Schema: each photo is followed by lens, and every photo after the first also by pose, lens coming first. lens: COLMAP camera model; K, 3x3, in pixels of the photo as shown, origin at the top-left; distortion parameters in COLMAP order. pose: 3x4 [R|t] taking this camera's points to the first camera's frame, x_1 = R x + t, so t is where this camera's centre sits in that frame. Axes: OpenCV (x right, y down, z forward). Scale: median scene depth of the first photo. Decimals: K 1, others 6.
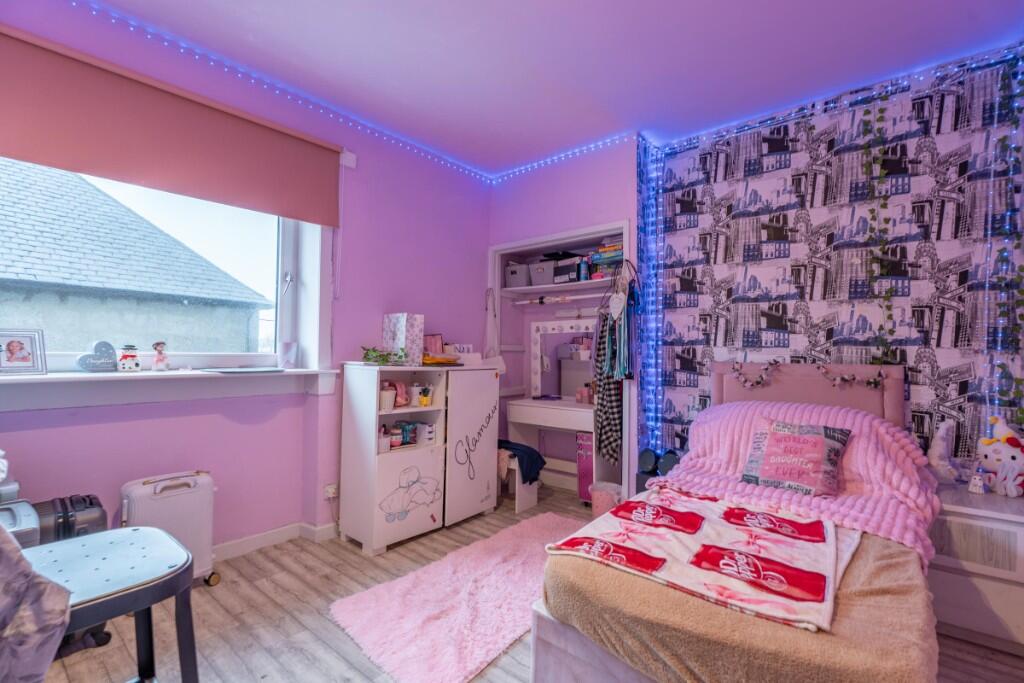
lens RADIAL K [[456.6, 0, 509.5], [0, 456.6, 341.7], [0, 0, 1]] dist [0.001555, -0.000050]
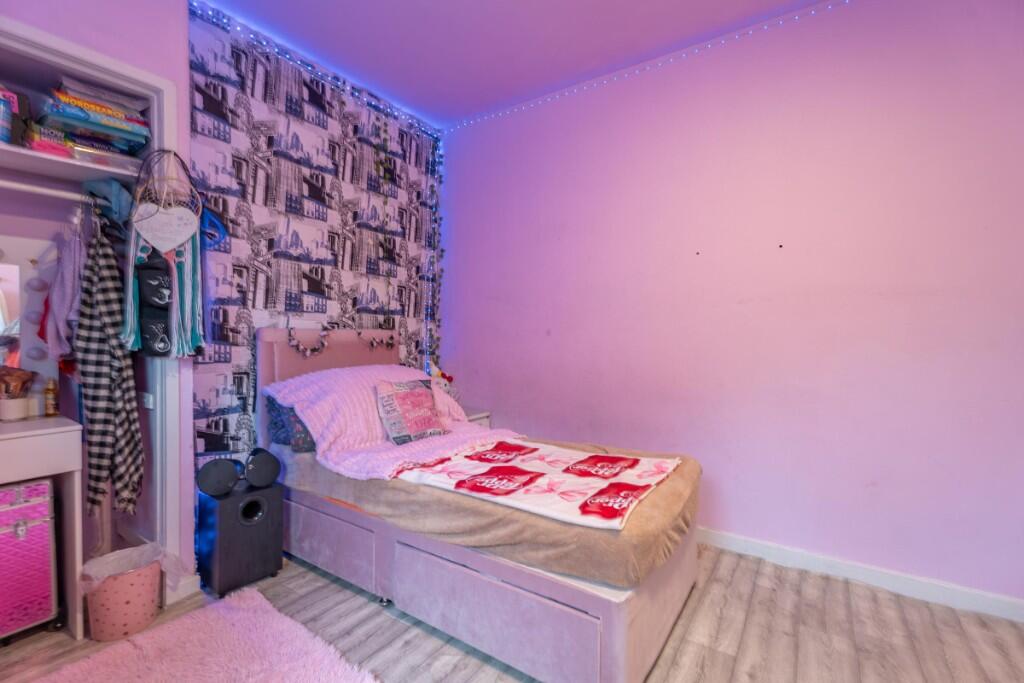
lens RADIAL K [[456.6, 0, 508.6], [0, 456.6, 340.4], [0, 0, 1]] dist [0.001555, -0.000050]
pose [[-0.107237, -0.022389, 0.993981, -0.449886], [-0.031442, 0.999323, 0.019117, 0.043317], [-0.993736, -0.029202, -0.107868, 0.762942]]
